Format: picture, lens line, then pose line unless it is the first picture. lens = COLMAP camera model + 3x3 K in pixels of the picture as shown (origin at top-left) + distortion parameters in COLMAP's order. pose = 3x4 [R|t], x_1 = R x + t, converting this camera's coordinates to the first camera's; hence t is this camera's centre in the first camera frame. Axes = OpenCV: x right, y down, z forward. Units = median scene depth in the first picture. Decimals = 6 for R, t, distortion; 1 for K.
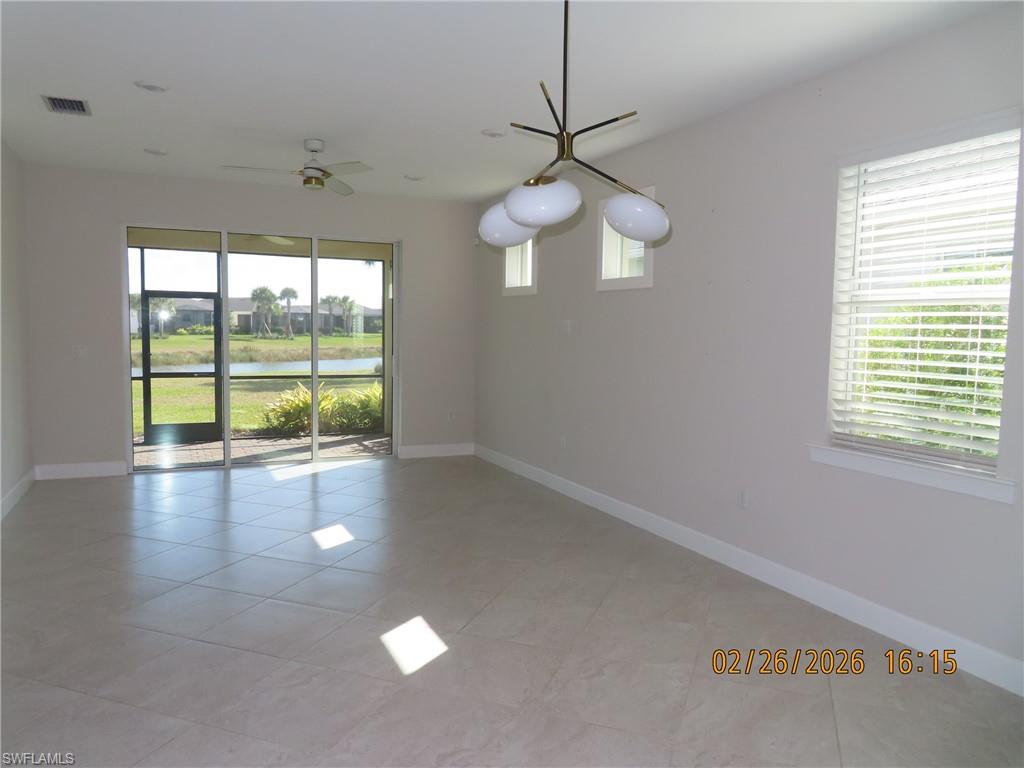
lens RADIAL K [[731.7, 0, 522.2], [0, 731.7, 379.9], [0, 0, 1]] dist [-0.000871, -0.004570]
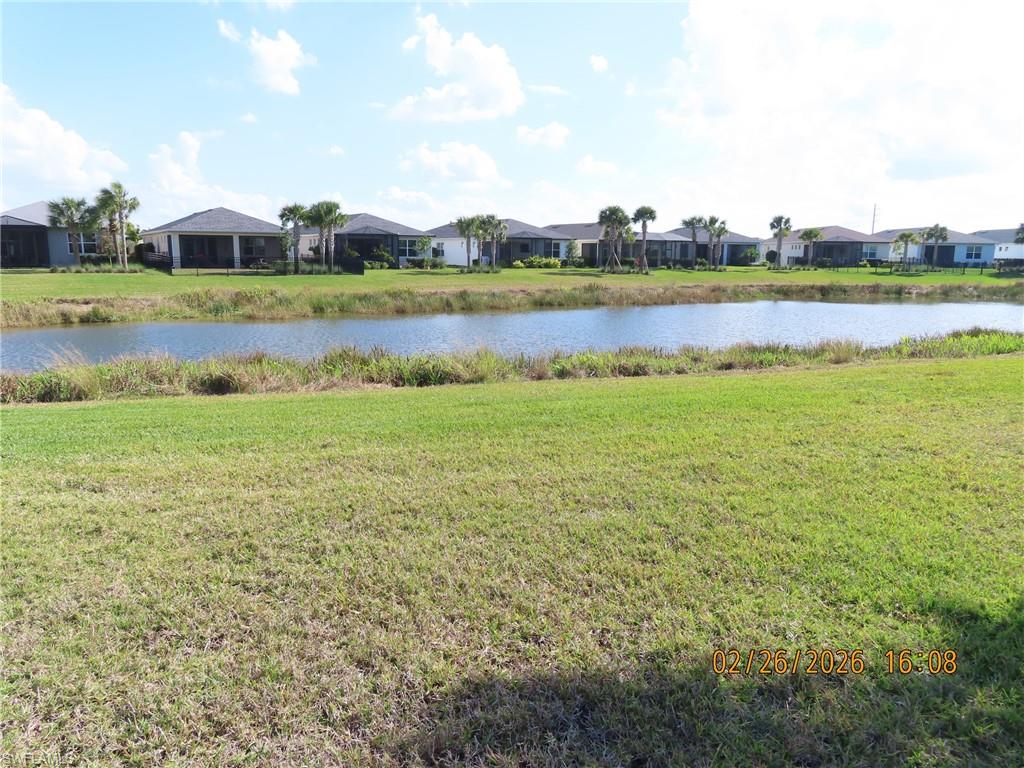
lens RADIAL K [[731.7, 0, 516.2], [0, 731.7, 388.9], [0, 0, 1]] dist [-0.000871, -0.004570]
pose [[0.897667, 0.070574, -0.434986, -0.091562], [-0.026199, 0.993894, 0.107187, -0.013661], [0.439894, -0.084822, 0.894035, 0.232629]]
